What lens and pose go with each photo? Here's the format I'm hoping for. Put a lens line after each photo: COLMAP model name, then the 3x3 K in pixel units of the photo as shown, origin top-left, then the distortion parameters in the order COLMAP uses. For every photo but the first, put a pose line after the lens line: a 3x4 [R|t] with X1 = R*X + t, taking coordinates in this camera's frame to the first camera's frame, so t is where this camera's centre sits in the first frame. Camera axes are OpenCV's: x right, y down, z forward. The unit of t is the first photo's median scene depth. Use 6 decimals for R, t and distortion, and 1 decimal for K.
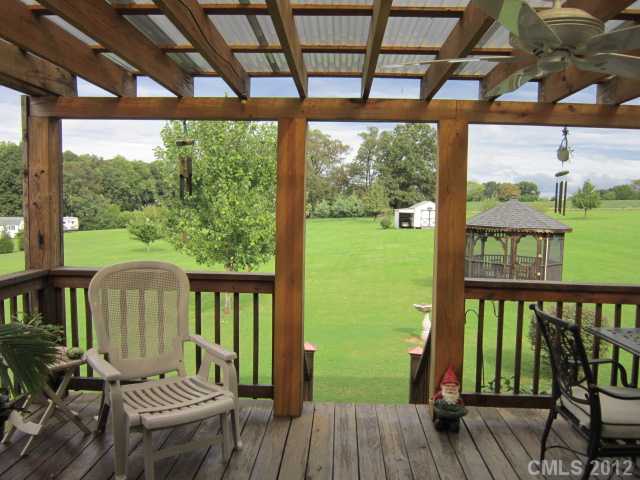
lens RADIAL K [[527.3, 0, 320.0], [0, 527.3, 240.0], [0, 0, 1]] dist [-0.039458, 0.007993]
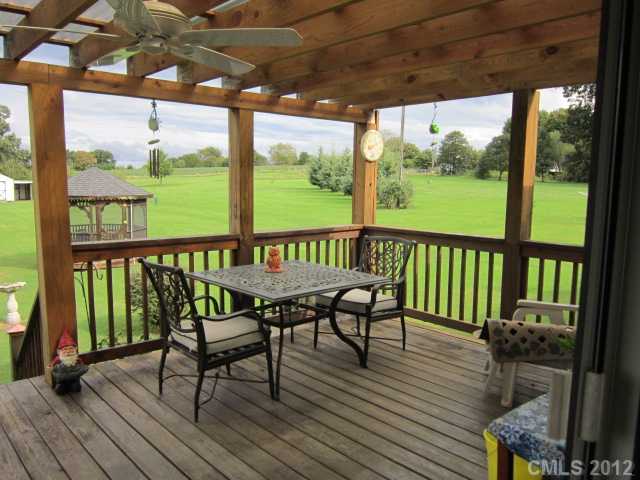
lens RADIAL K [[527.3, 0, 320.0], [0, 527.3, 240.0], [0, 0, 1]] dist [-0.039458, 0.007993]
pose [[0.722210, -0.096501, 0.684909, -0.072627], [0.055561, 0.995114, 0.081621, 0.011516], [-0.689439, -0.020893, 0.724043, -0.070984]]
